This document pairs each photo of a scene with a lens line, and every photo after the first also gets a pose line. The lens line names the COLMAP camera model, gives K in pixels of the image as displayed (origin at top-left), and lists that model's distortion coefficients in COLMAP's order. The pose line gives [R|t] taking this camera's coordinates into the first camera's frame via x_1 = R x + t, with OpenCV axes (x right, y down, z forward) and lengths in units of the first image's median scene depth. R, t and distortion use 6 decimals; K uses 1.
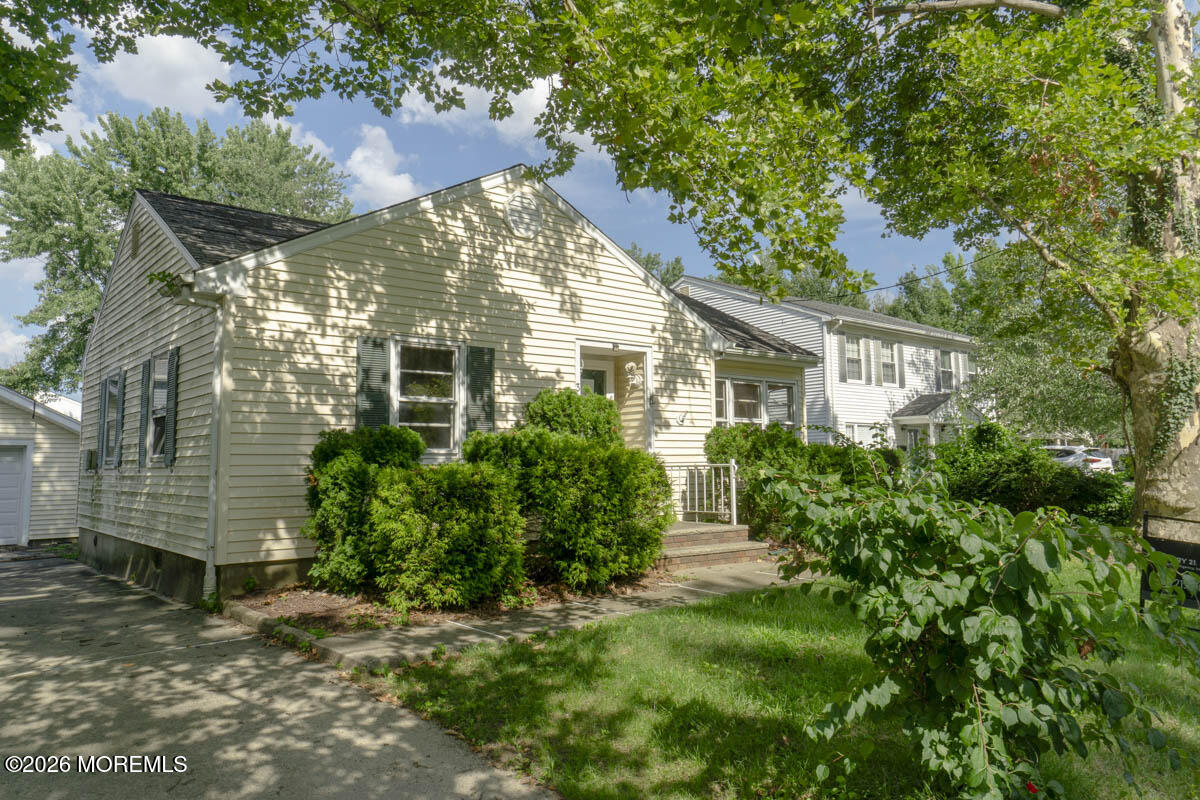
lens RADIAL K [[843.4, 0, 607.6], [0, 843.4, 382.7], [0, 0, 1]] dist [-0.007472, 0.008405]
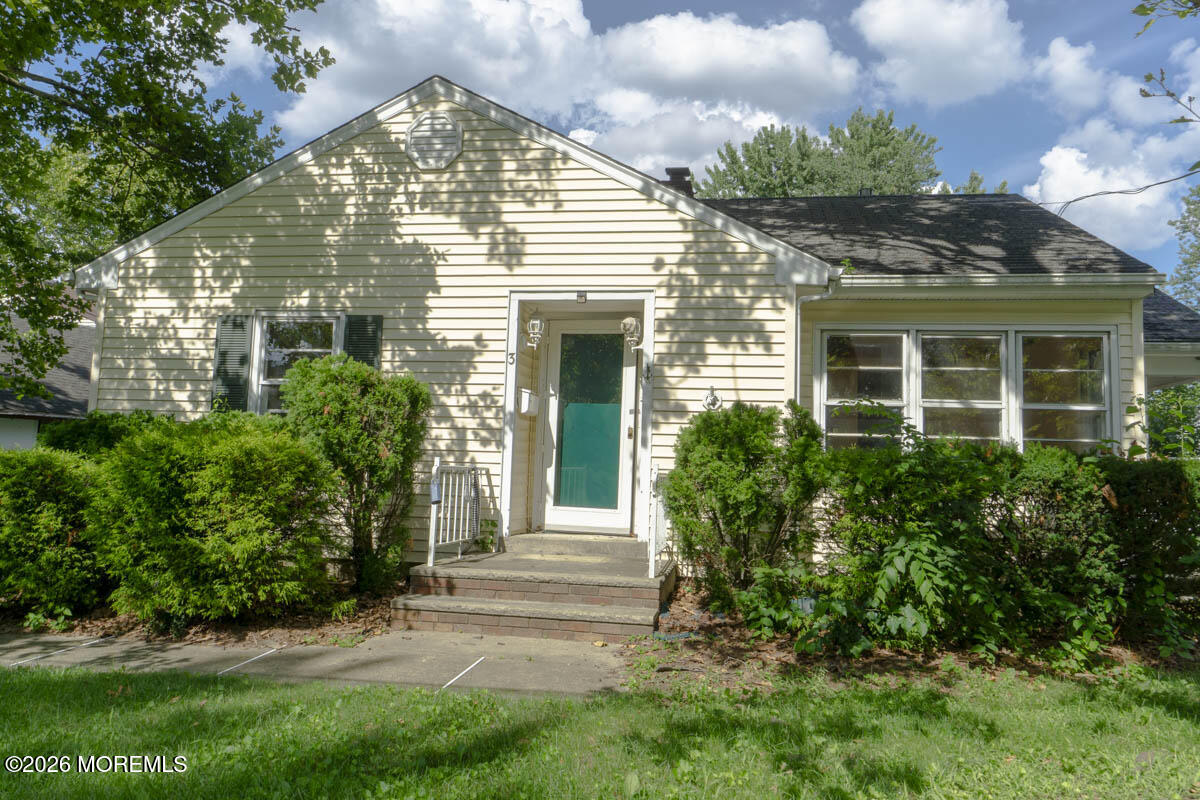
lens RADIAL K [[843.4, 0, 607.6], [0, 843.4, 382.7], [0, 0, 1]] dist [-0.007472, 0.008405]
pose [[0.654347, -0.038960, -0.755190, 0.606056], [0.038093, 0.999102, -0.018537, 0.045627], [0.755234, -0.016638, 0.655244, 0.637618]]
